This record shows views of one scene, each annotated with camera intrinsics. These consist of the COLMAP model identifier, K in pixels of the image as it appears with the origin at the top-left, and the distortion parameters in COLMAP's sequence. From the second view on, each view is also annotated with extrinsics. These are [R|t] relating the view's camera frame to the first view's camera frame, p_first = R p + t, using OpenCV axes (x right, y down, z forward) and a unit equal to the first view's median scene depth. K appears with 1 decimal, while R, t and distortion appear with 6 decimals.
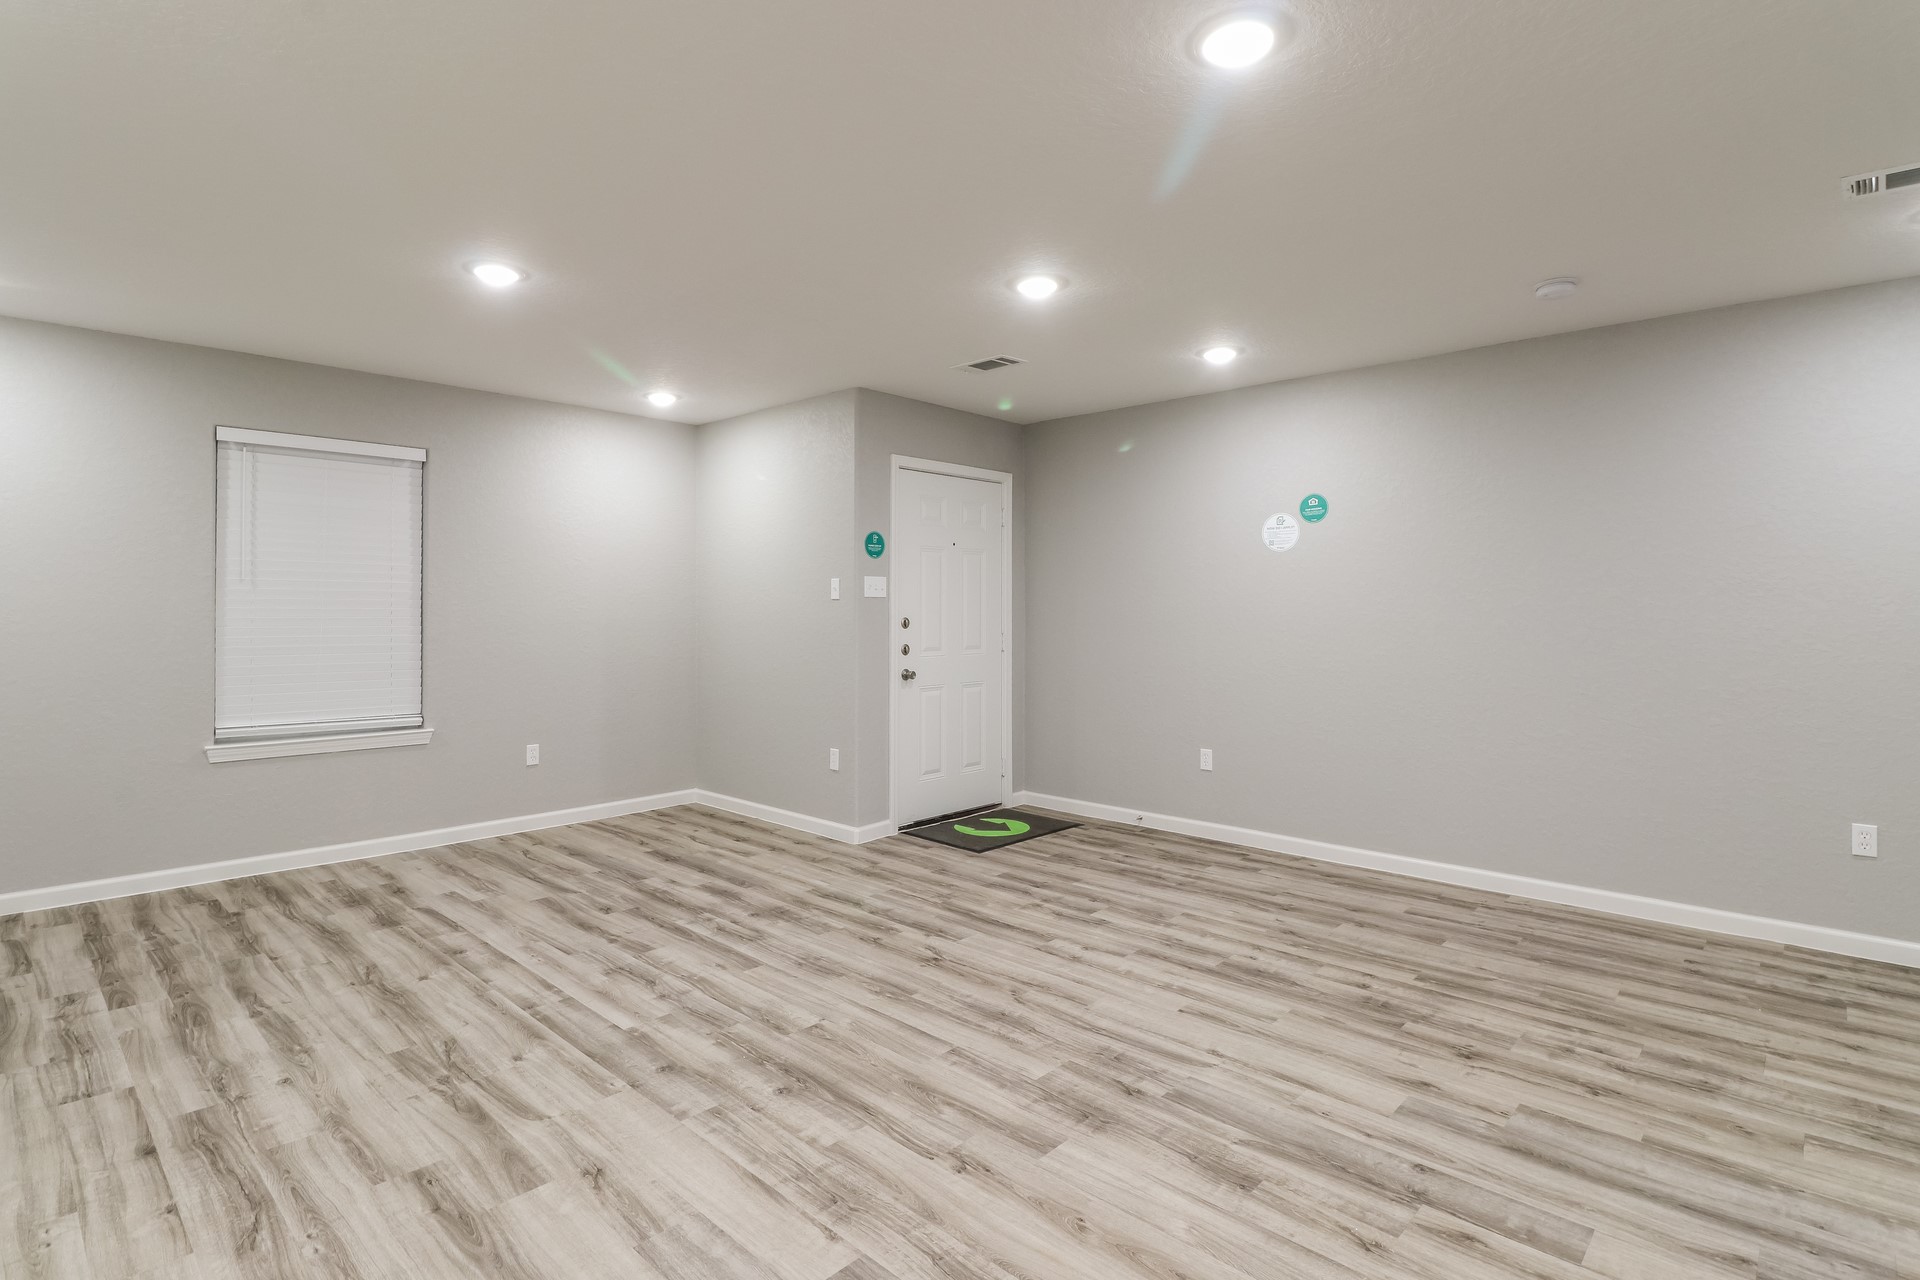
lens RADIAL K [[907.5, 0, 947.9], [0, 907.5, 610.8], [0, 0, 1]] dist [0.006474, -0.011352]
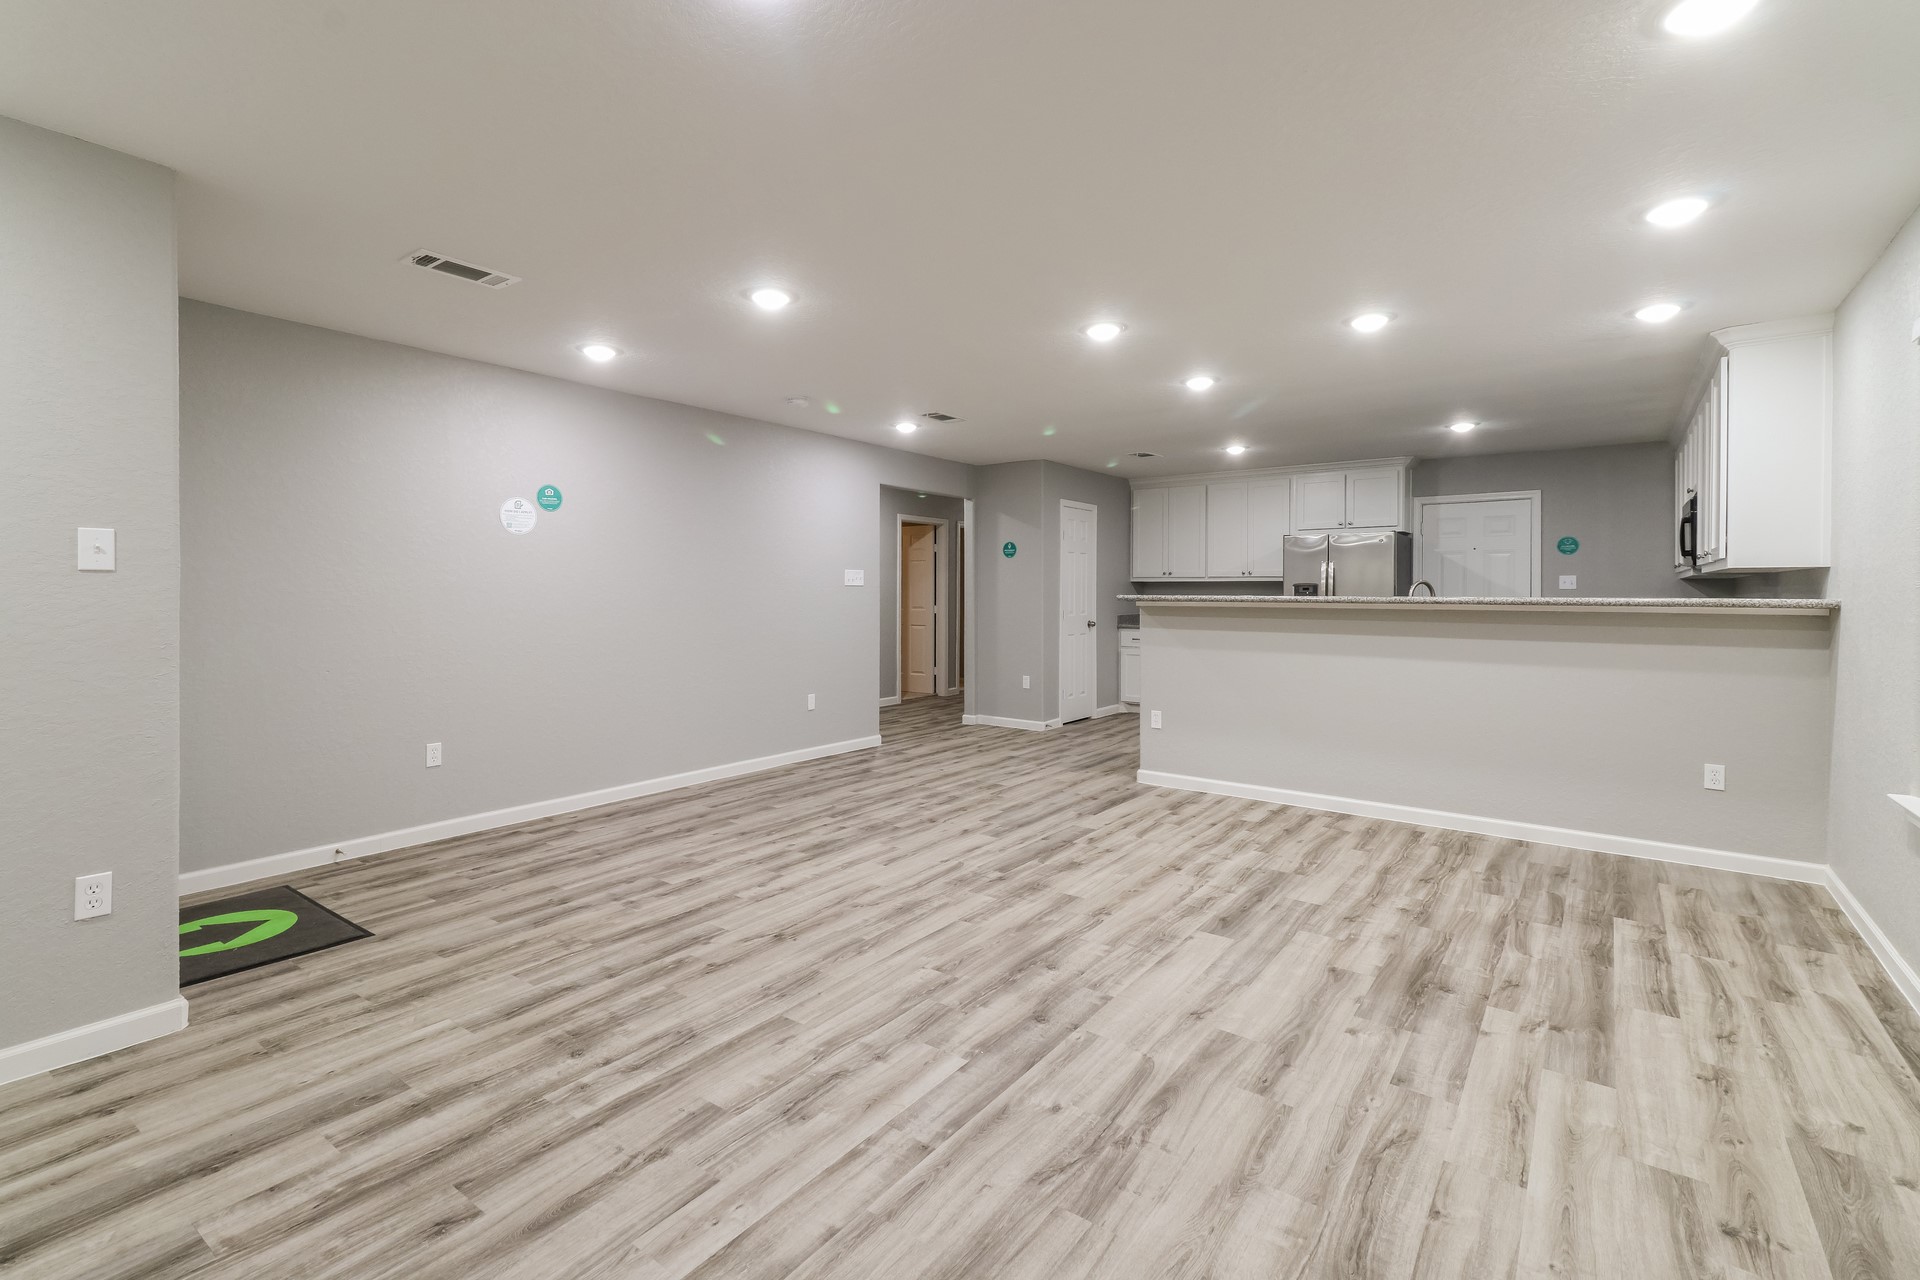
lens RADIAL K [[883.7, 0, 914.7], [0, 883.7, 593.9], [0, 0, 1]] dist [0.025903, -0.000501]
pose [[-0.085831, -0.004474, 0.996300, -1.117115], [0.001327, 0.999989, 0.004605, -0.001711], [-0.996309, 0.001717, -0.085824, 1.030713]]
